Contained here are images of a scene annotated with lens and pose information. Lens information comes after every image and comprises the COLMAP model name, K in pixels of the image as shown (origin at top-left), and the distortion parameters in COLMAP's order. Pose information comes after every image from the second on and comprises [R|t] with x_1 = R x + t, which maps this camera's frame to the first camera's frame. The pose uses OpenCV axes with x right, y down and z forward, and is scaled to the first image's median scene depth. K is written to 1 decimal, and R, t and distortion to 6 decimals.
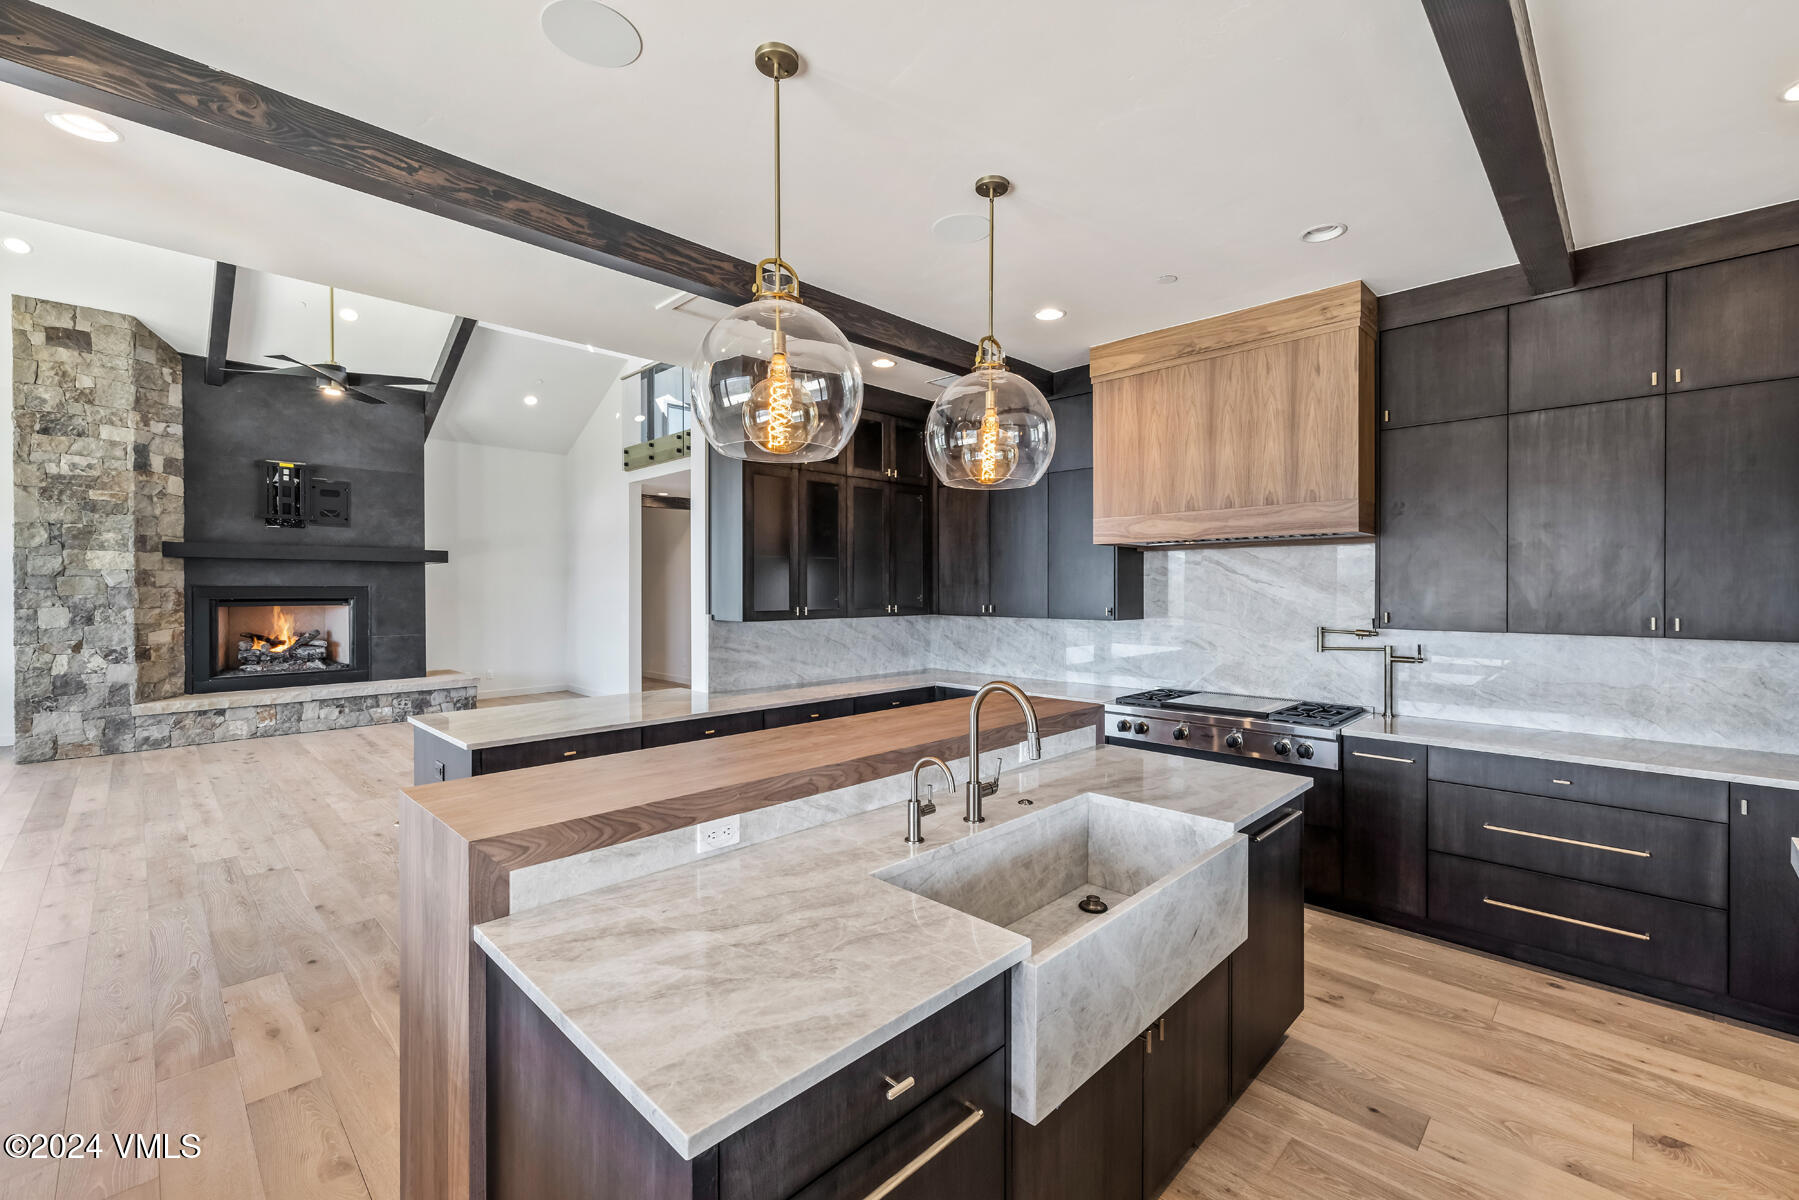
lens RADIAL K [[767.9, 0, 909.2], [0, 767.9, 592.8], [0, 0, 1]] dist [-0.002364, 0.000016]
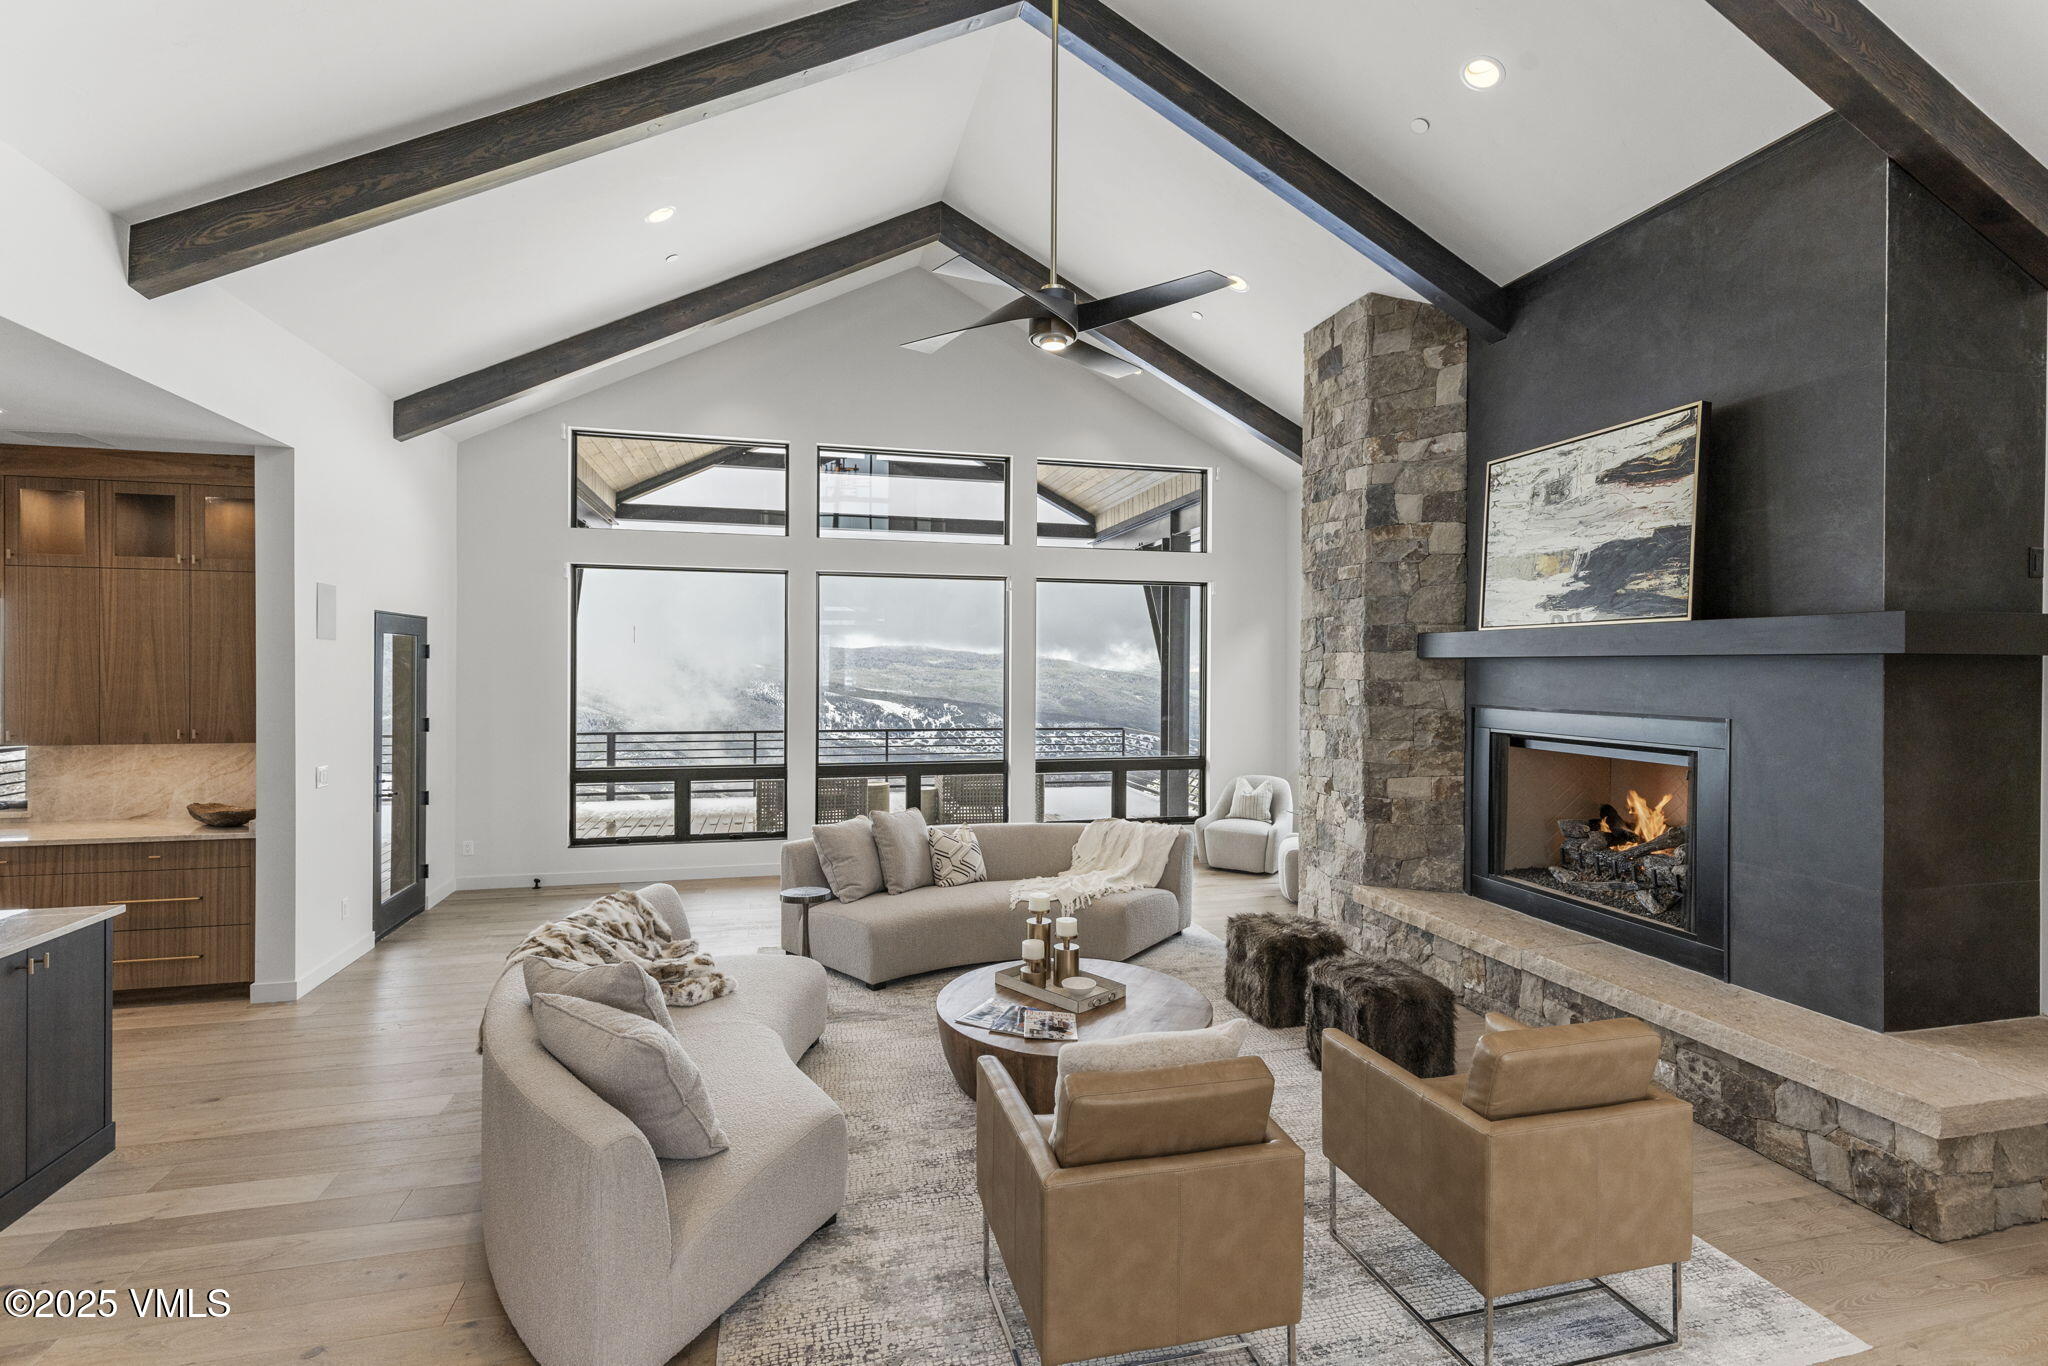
lens RADIAL K [[928.5, 0, 1015.5], [0, 928.5, 671.4], [0, 0, 1]] dist [0.000014, 0.000410]
pose [[-0.527276, 0.005037, -0.849679, -0.182284], [-0.006931, 0.999924, 0.010229, -0.044646], [0.849666, 0.011283, -0.527200, 1.194298]]
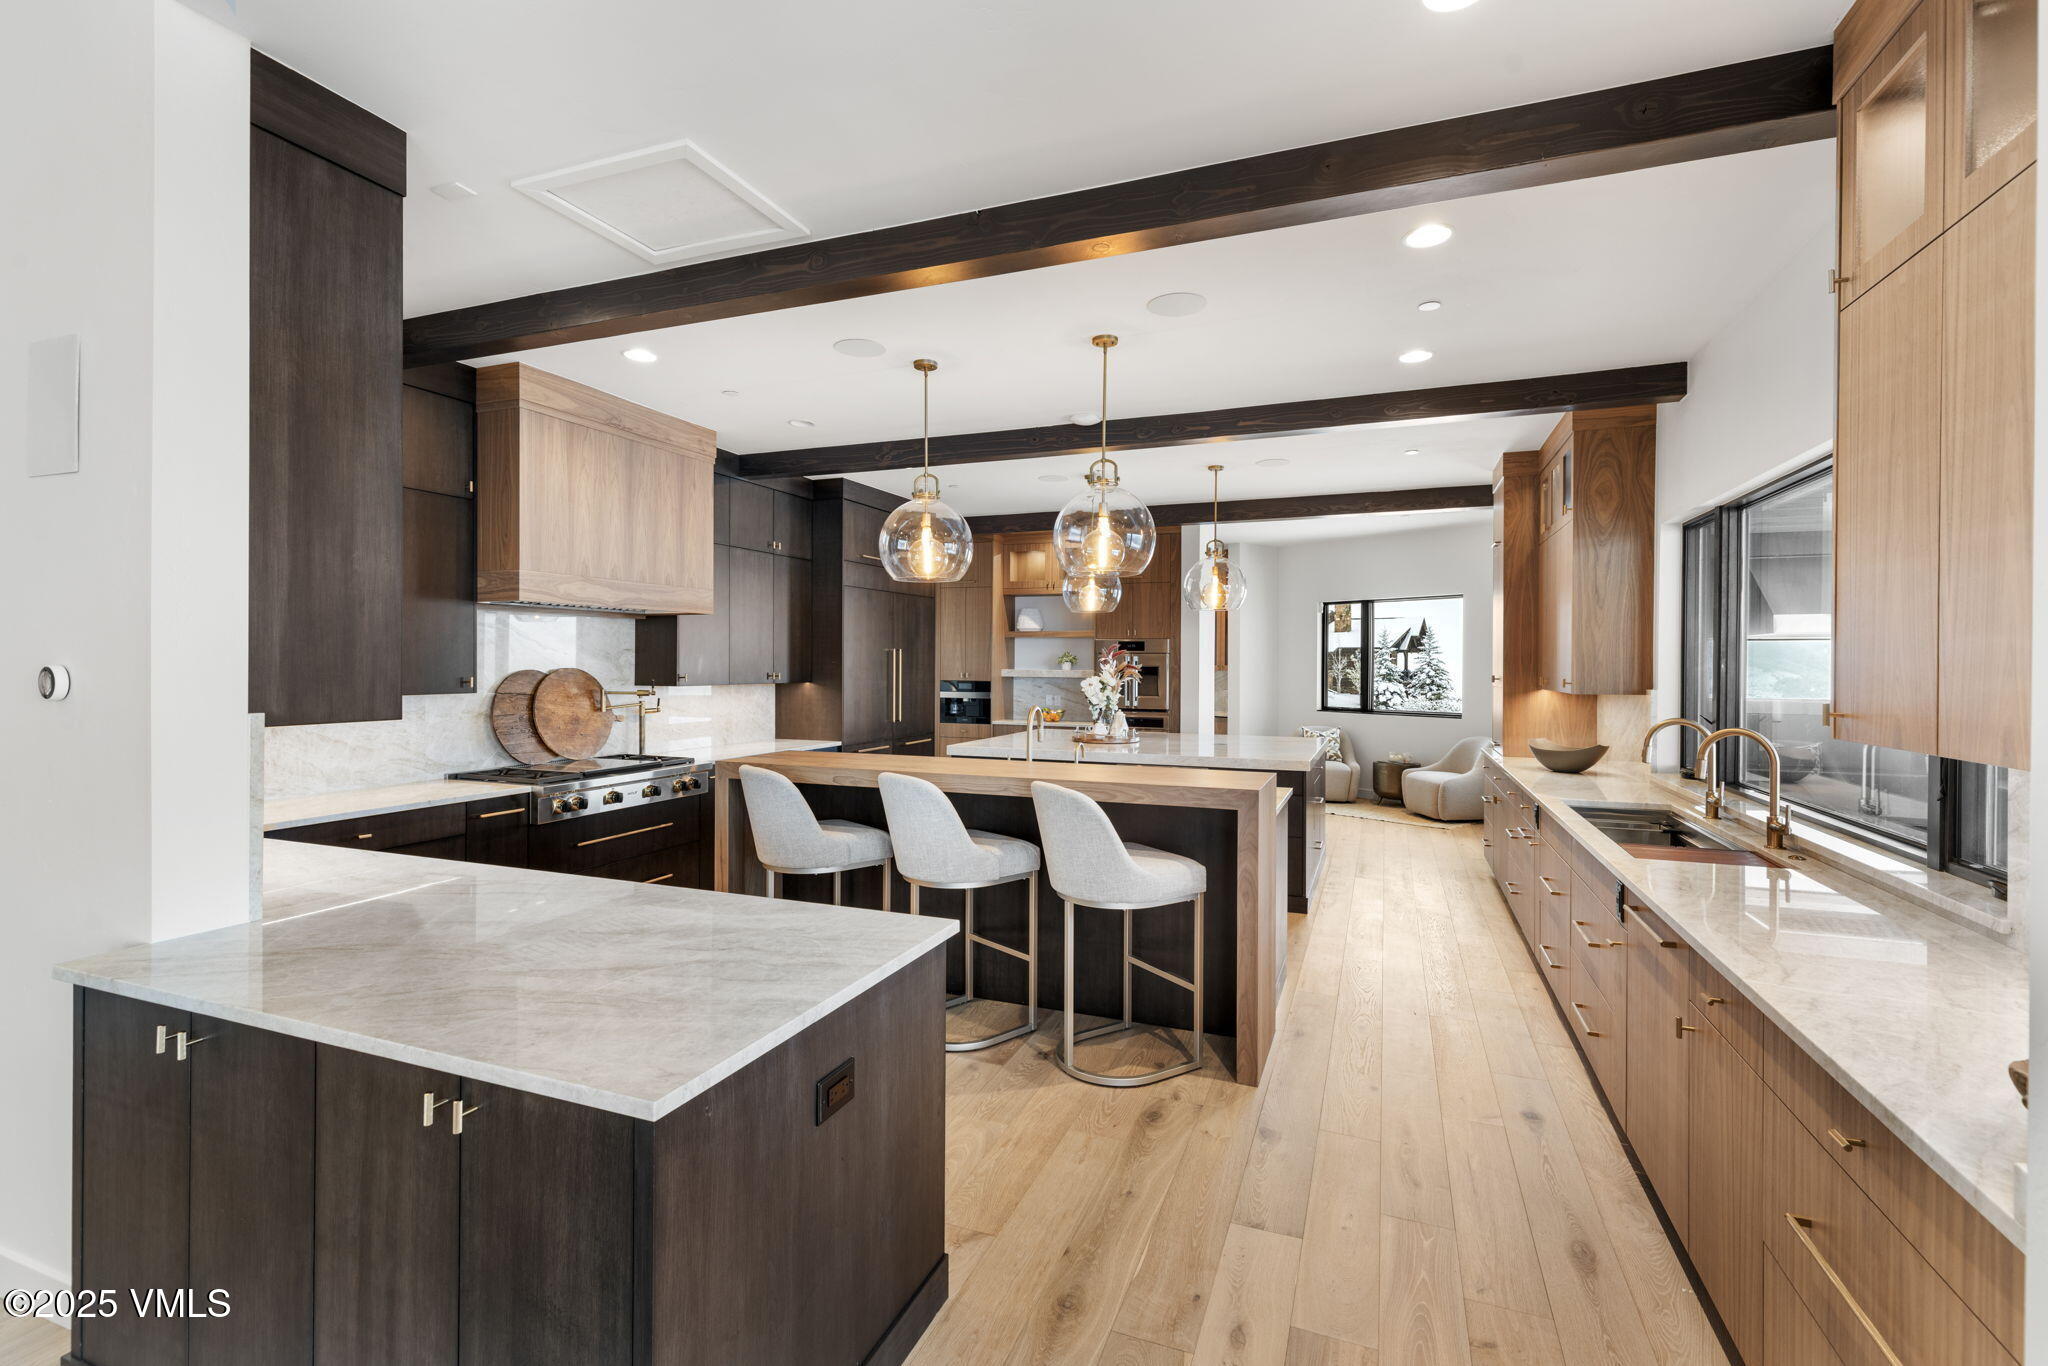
lens RADIAL K [[928.5, 0, 1030.9], [0, 928.5, 678.2], [0, 0, 1]] dist [0.000014, 0.000410]
pose [[-0.412615, -0.015621, 0.910772, -0.539281], [0.000940, 0.999845, 0.017574, 0.001969], [-0.910905, 0.008107, -0.412536, 0.545682]]
